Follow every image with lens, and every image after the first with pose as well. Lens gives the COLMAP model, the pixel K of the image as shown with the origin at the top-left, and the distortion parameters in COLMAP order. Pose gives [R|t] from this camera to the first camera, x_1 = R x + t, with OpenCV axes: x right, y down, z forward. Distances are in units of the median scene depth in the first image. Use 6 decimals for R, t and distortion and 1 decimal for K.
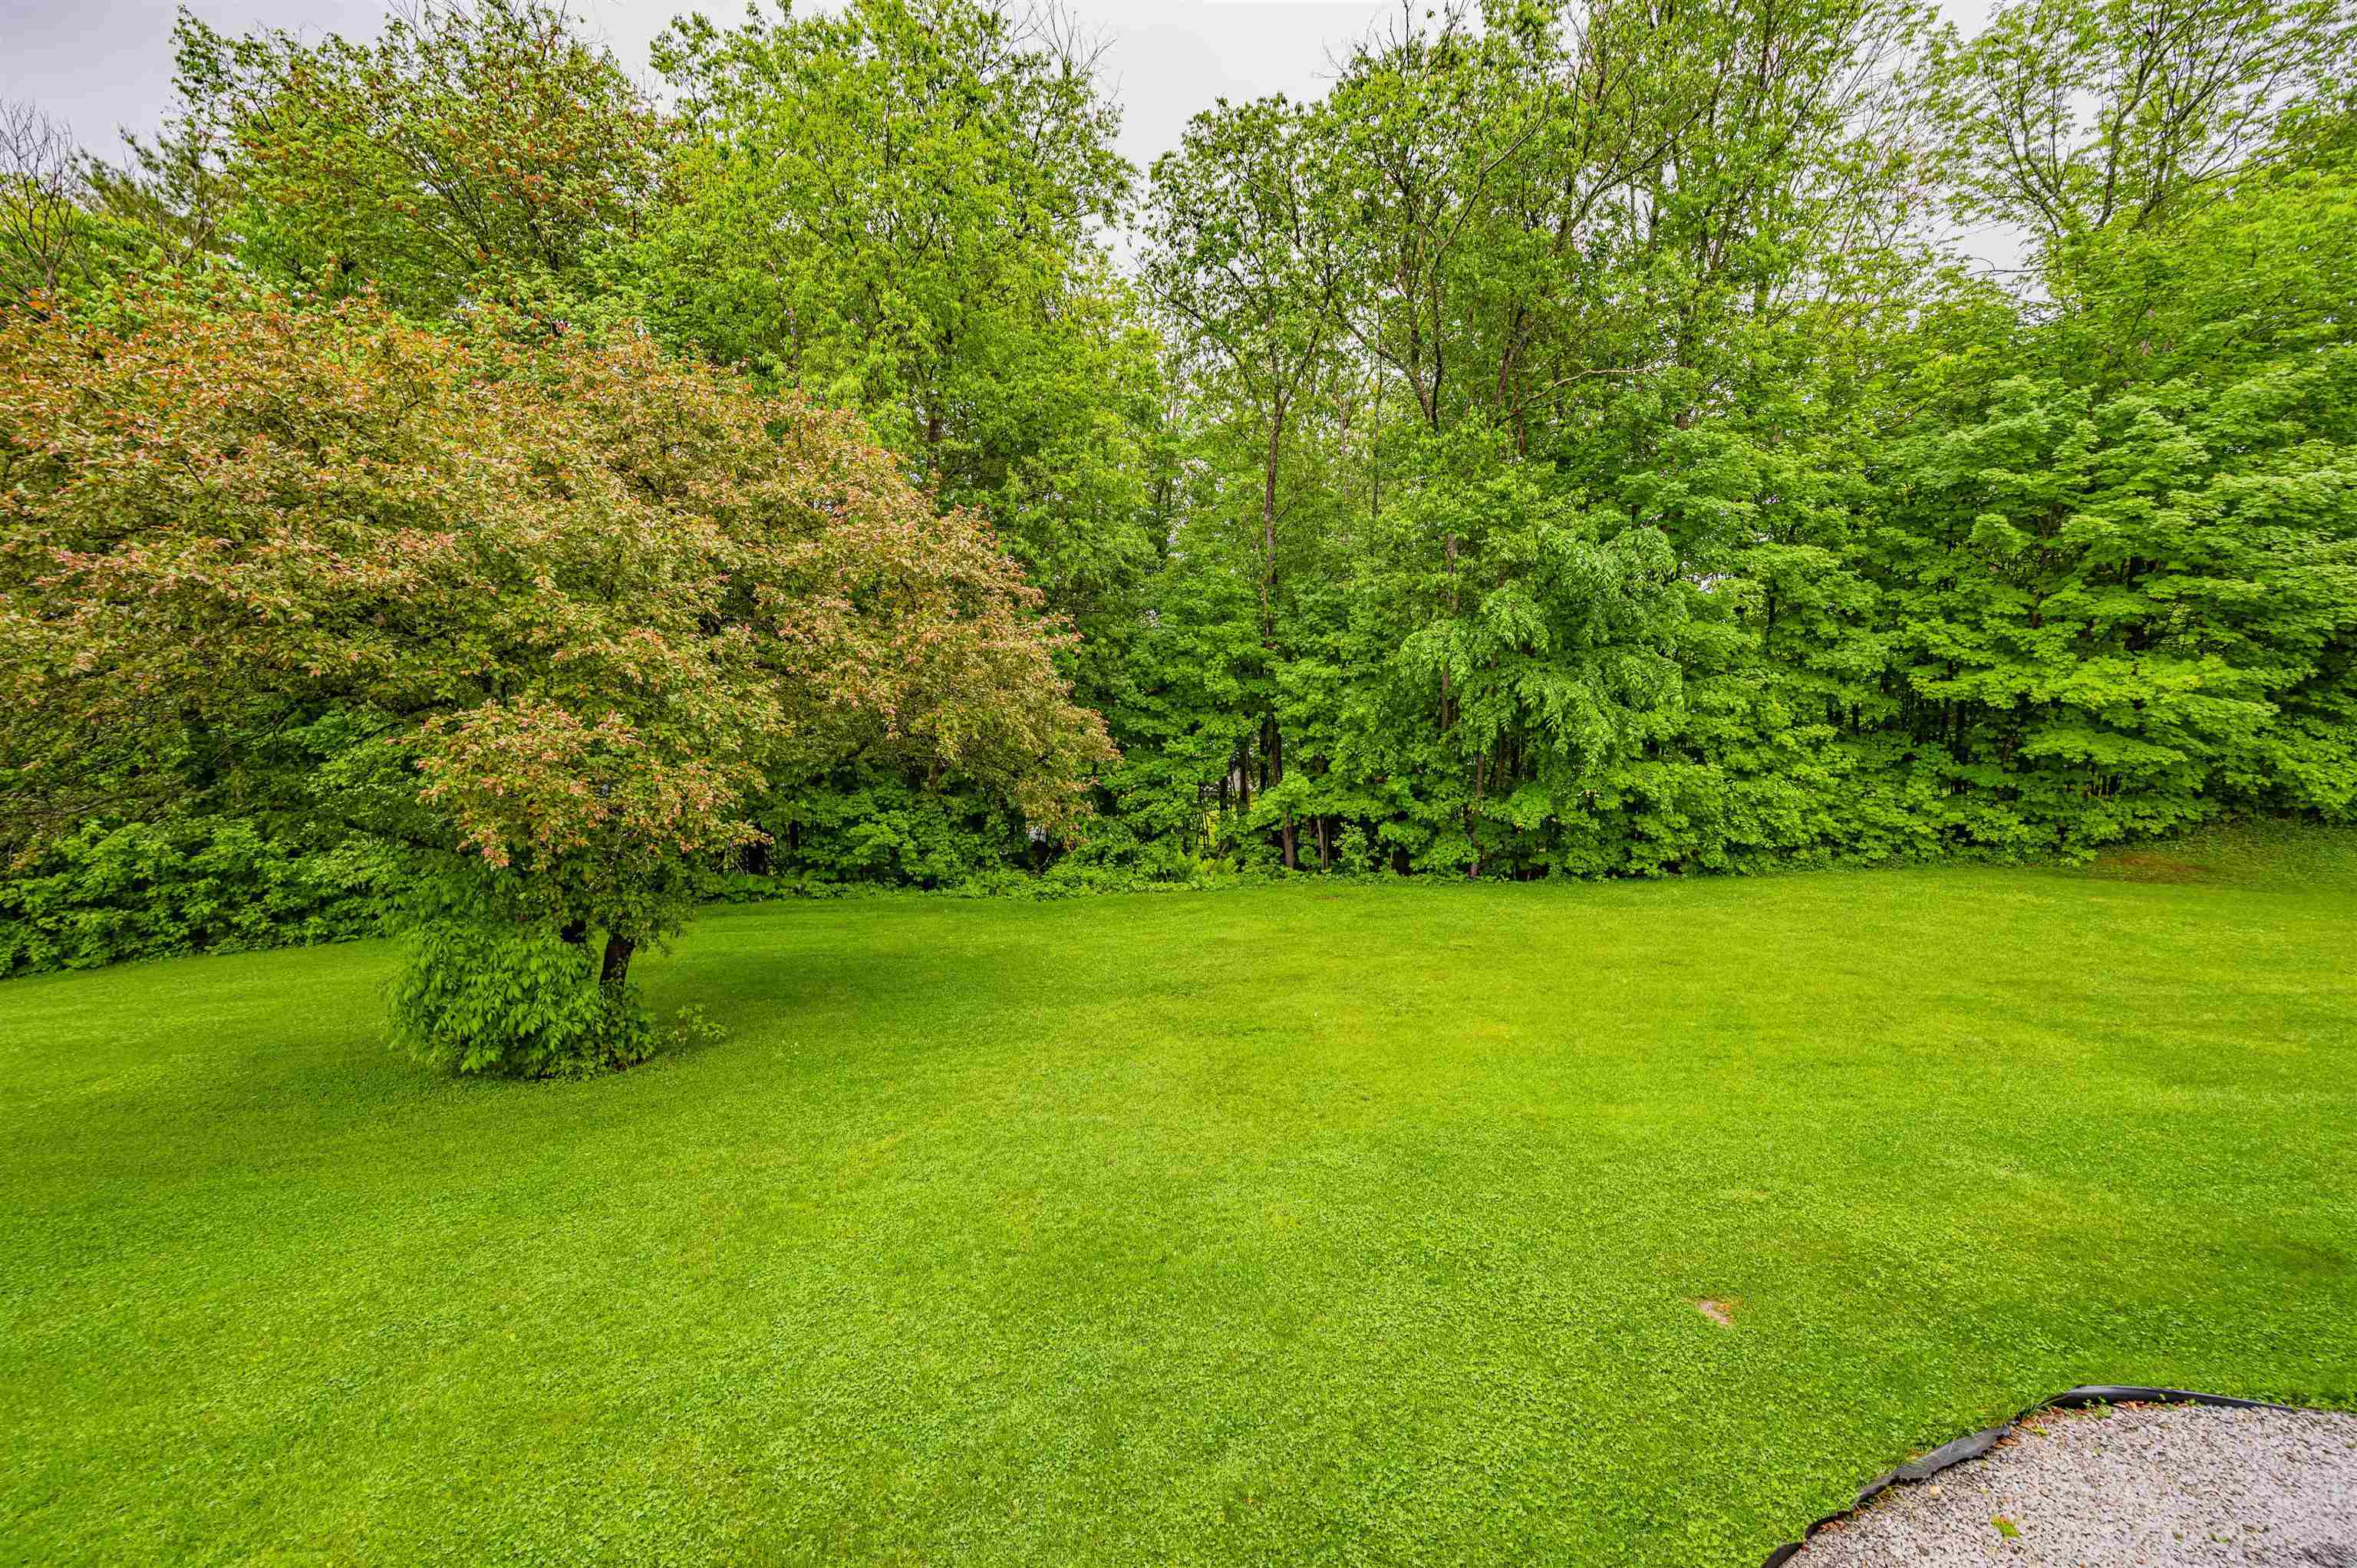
lens RADIAL K [[933.7, 0, 1170.4], [0, 933.7, 784.7], [0, 0, 1]] dist [0.000295, -0.001216]
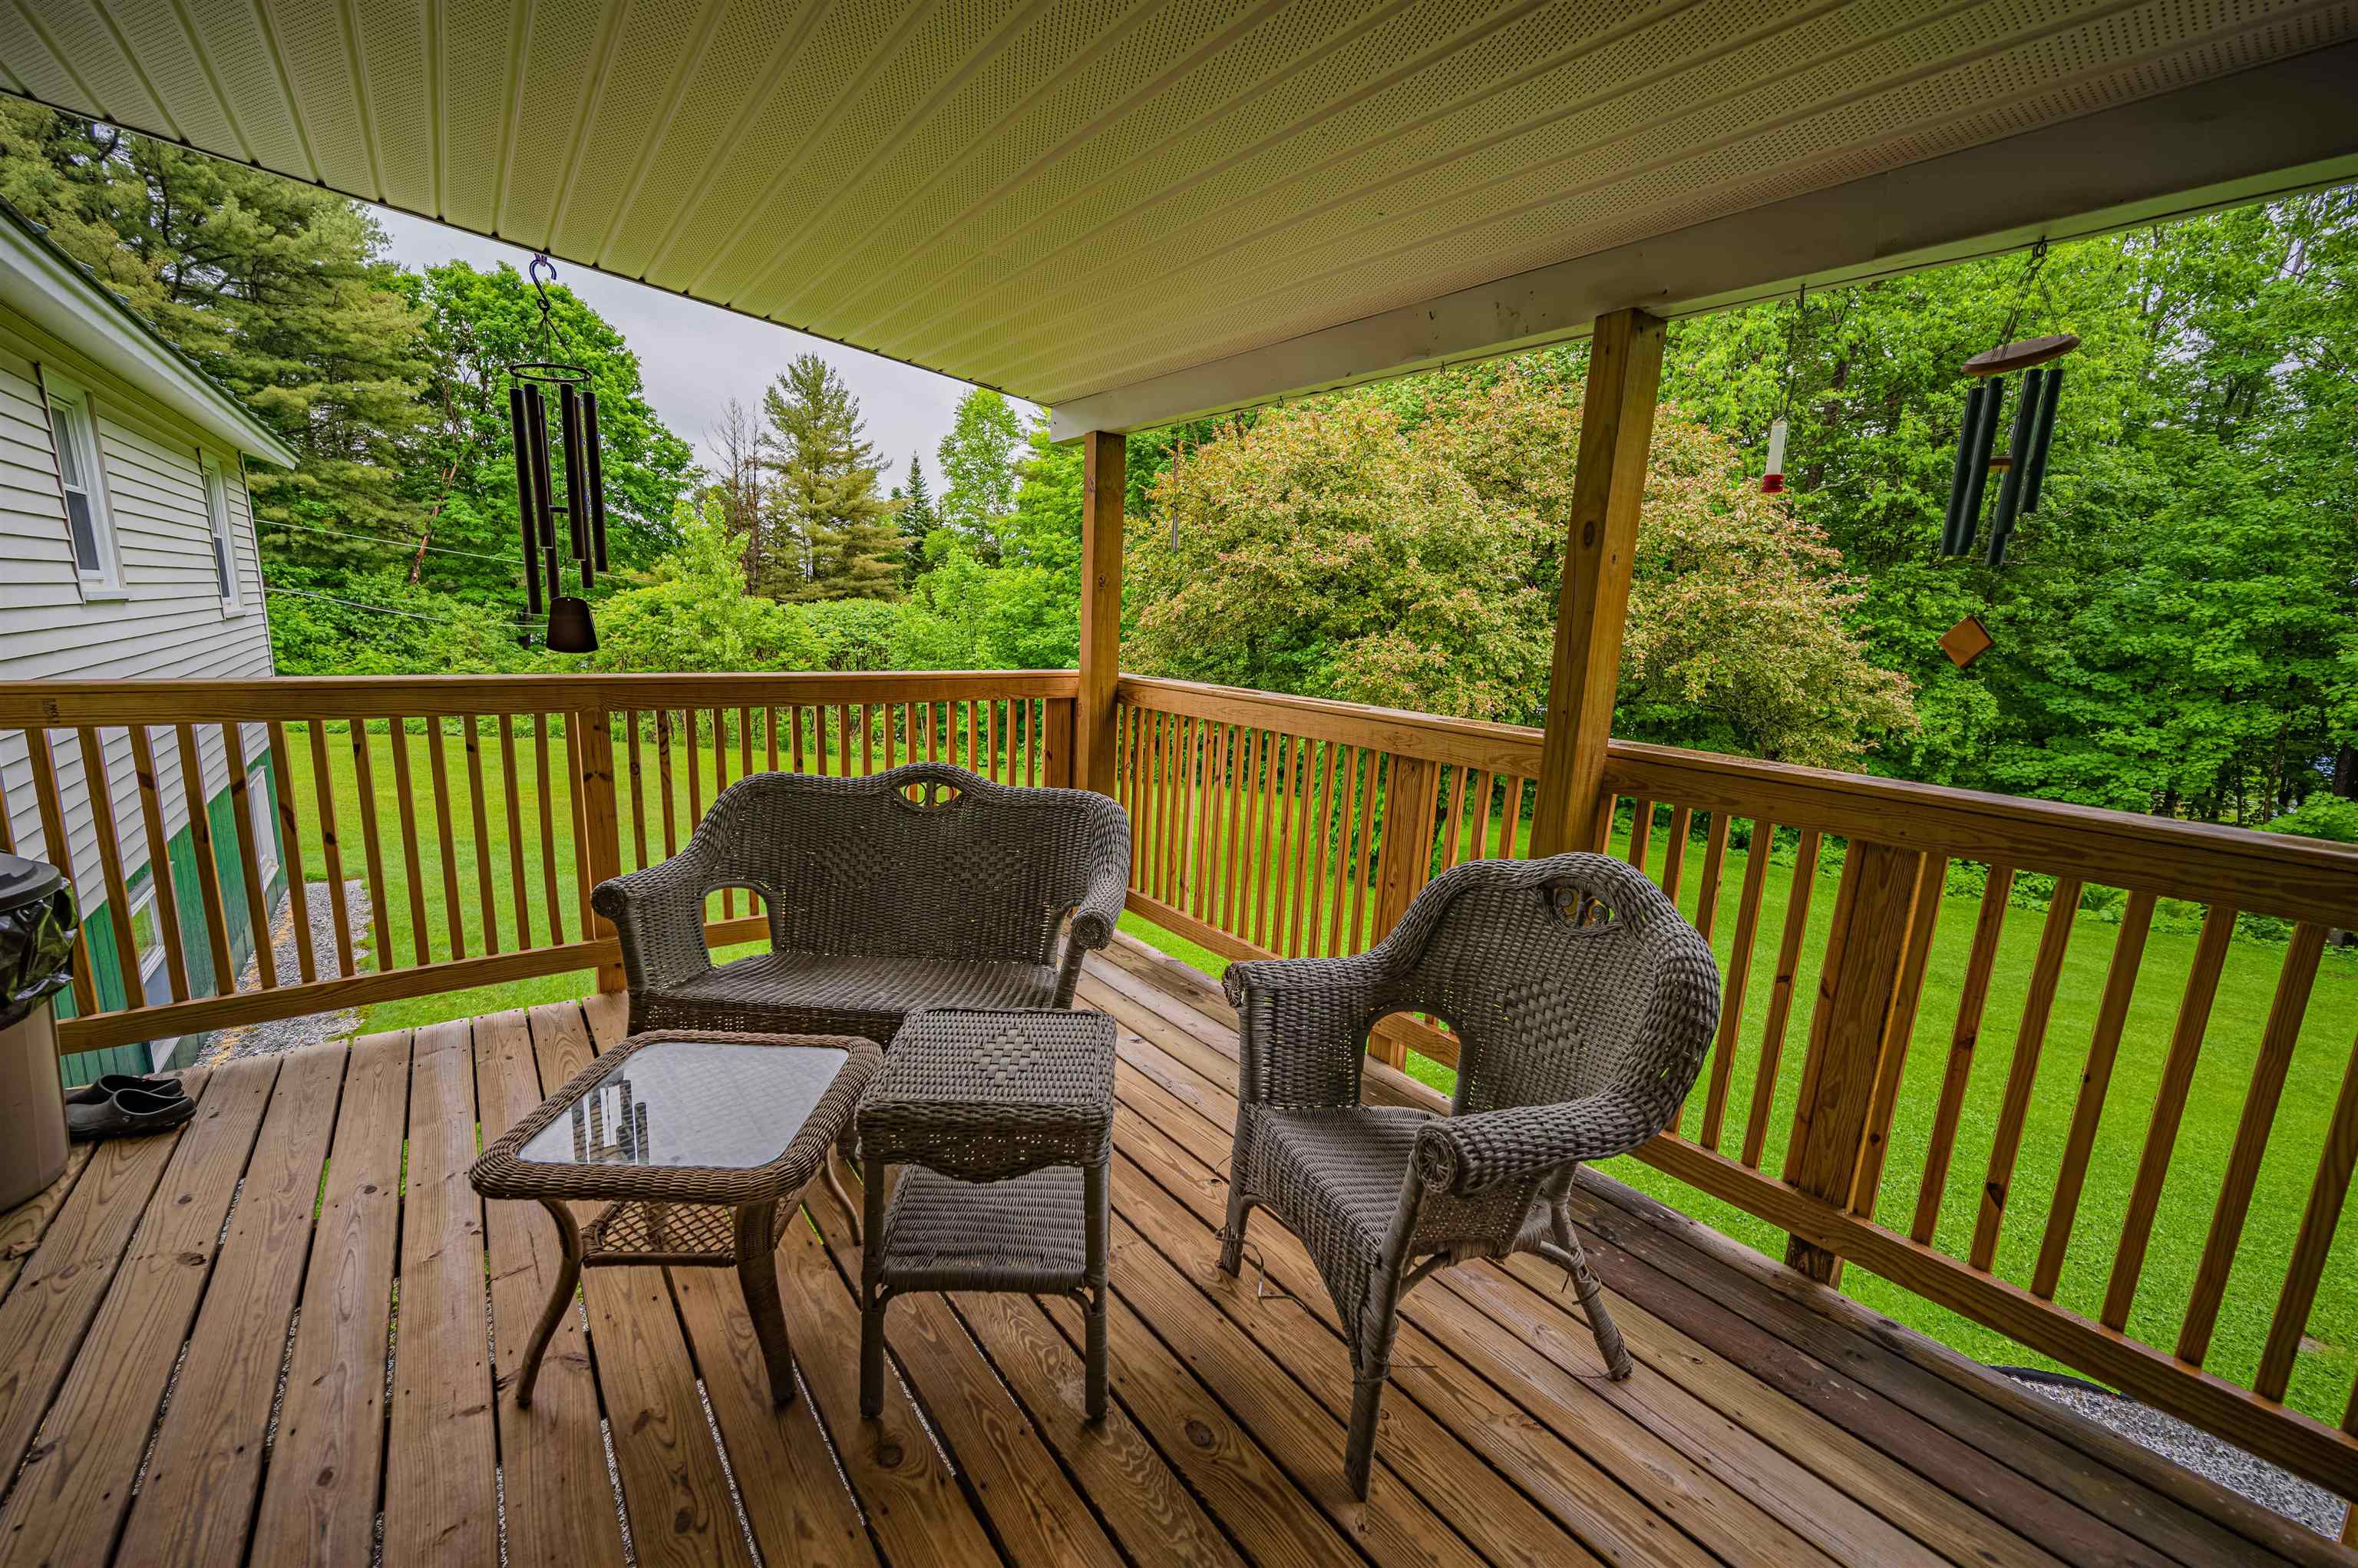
lens RADIAL K [[934.1, 0, 1174.2], [0, 934.1, 789.2], [0, 0, 1]] dist [0.000295, -0.001216]
pose [[0.626838, 0.164555, -0.761575, 0.333570], [-0.125404, 0.986008, 0.109831, 0.043133], [0.768992, 0.026658, 0.638703, -0.310791]]
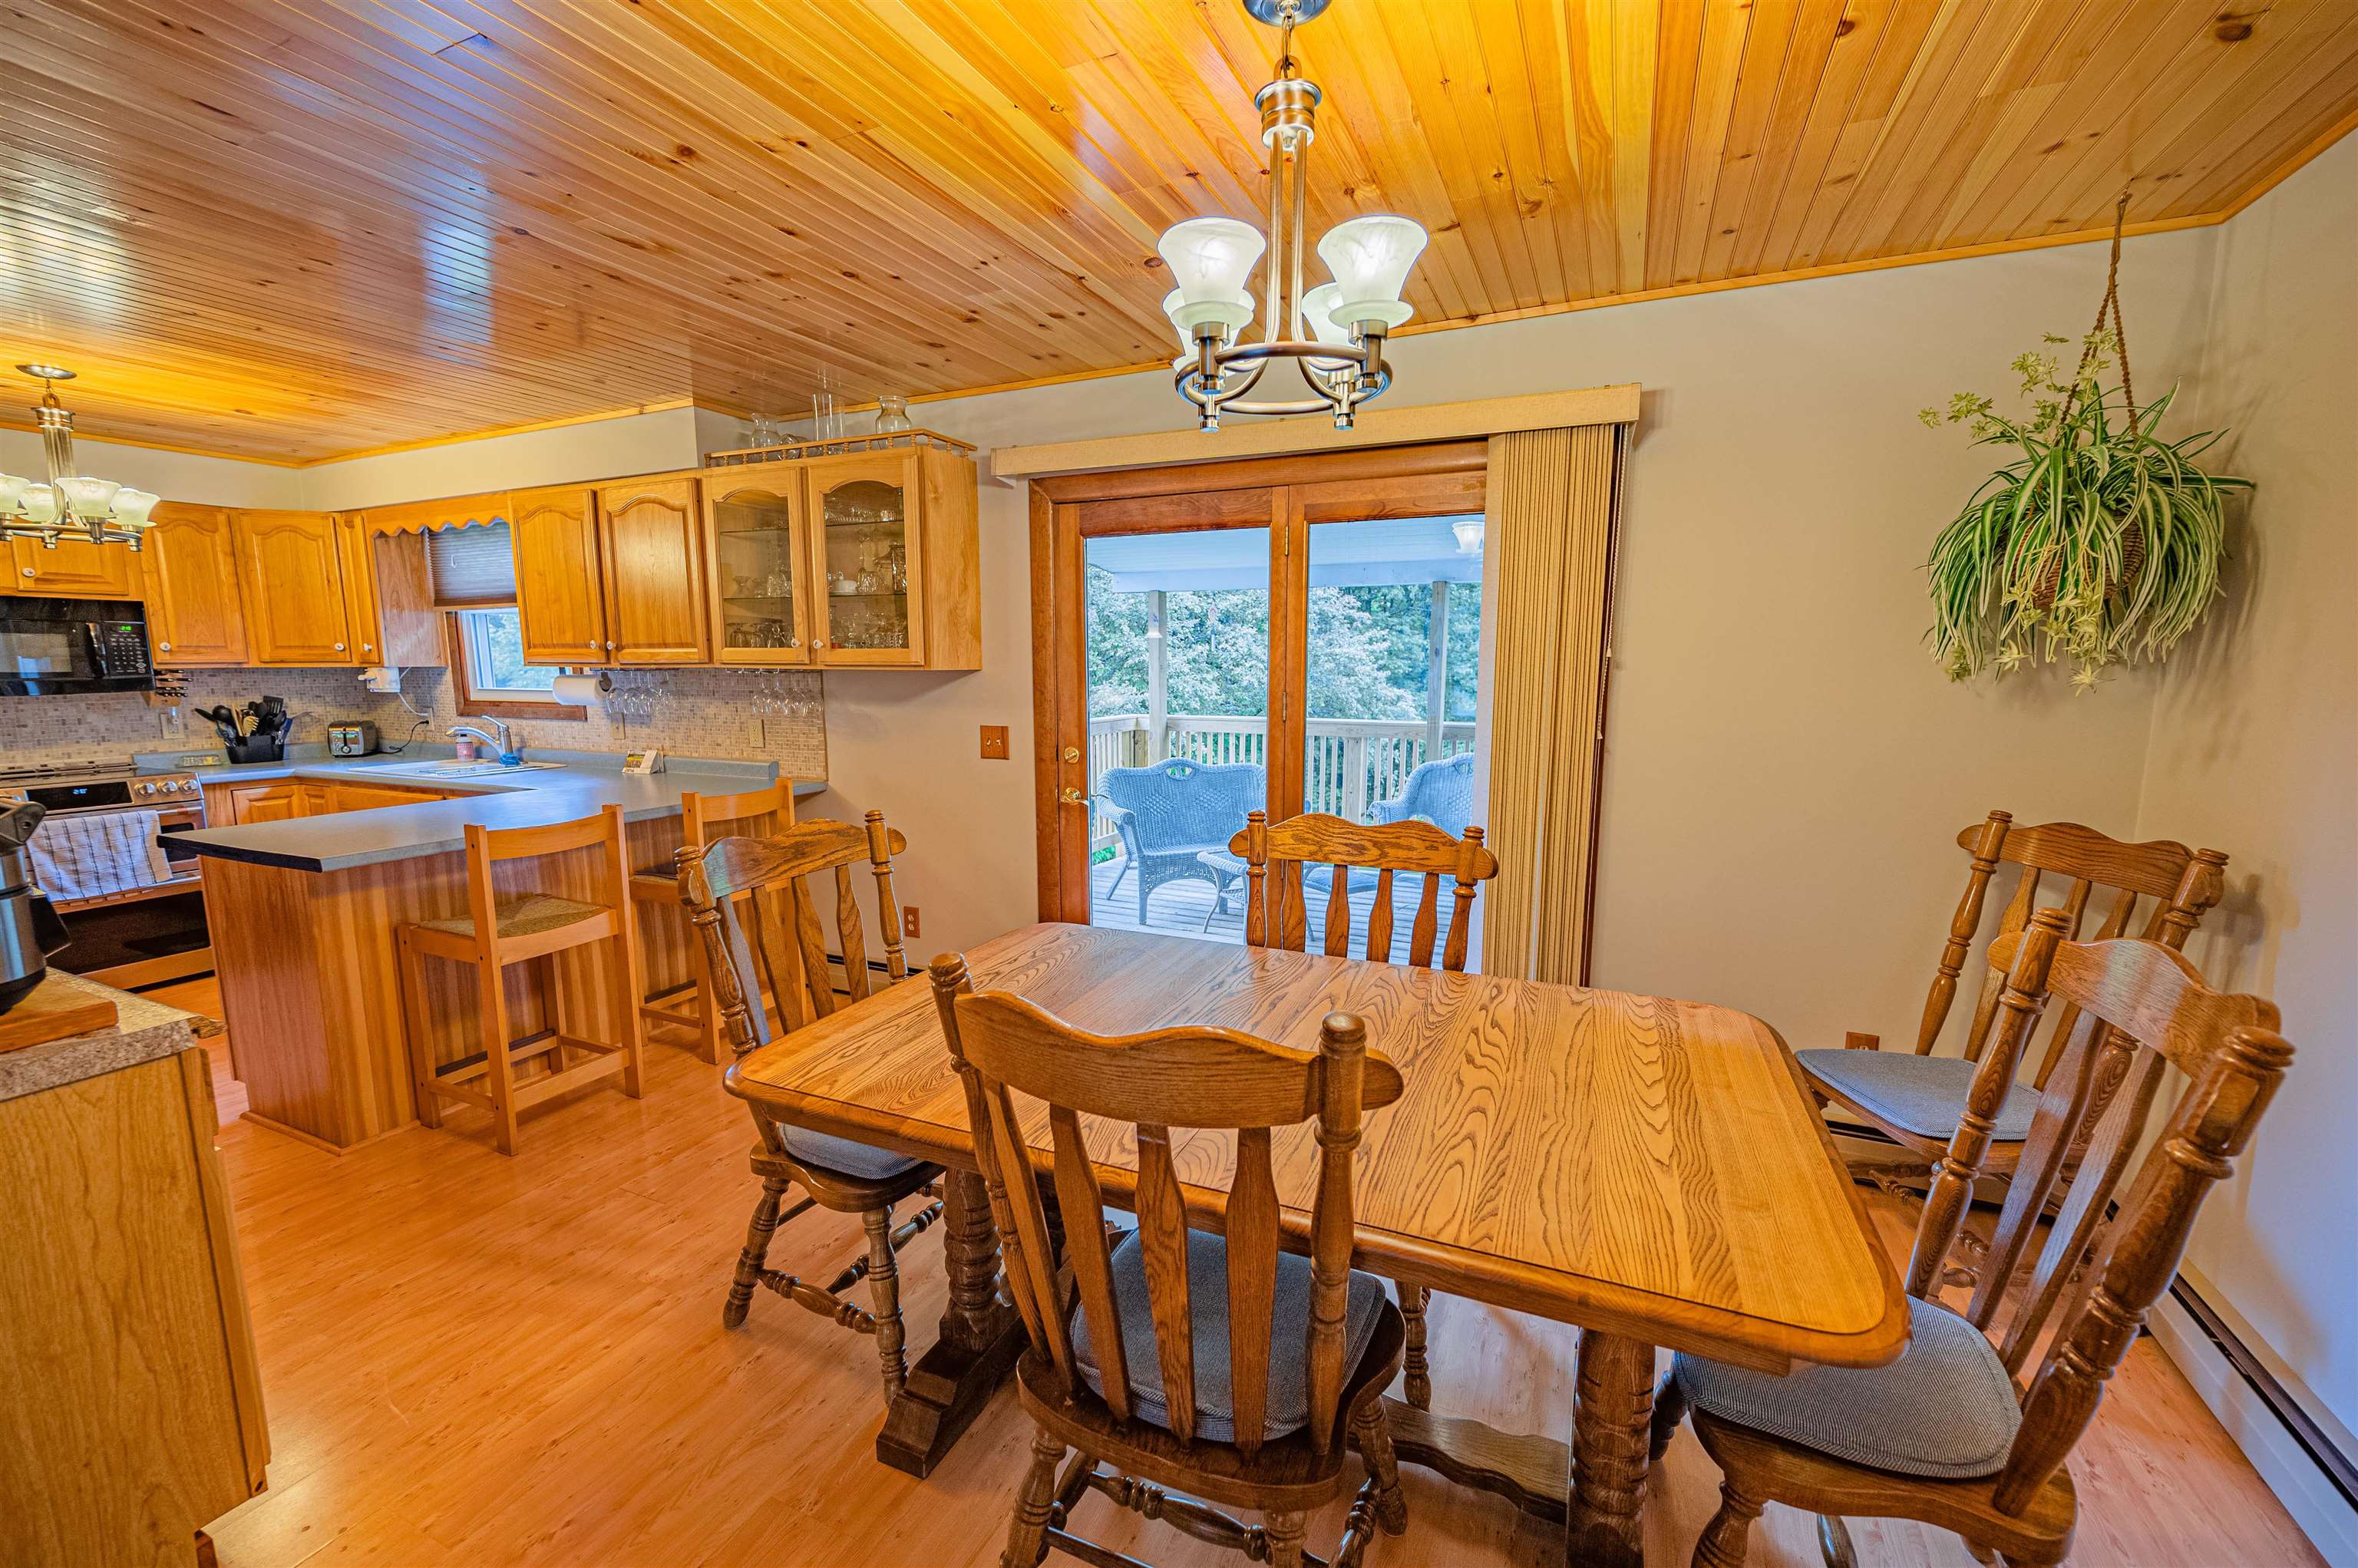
lens RADIAL K [[934.1, 0, 1182.1], [0, 934.1, 807.1], [0, 0, 1]] dist [0.000295, -0.001216]
pose [[0.919774, 0.052054, -0.388980, 0.305473], [-0.037730, 0.998302, 0.044378, 0.092519], [0.390630, -0.026141, 0.920177, -0.900314]]
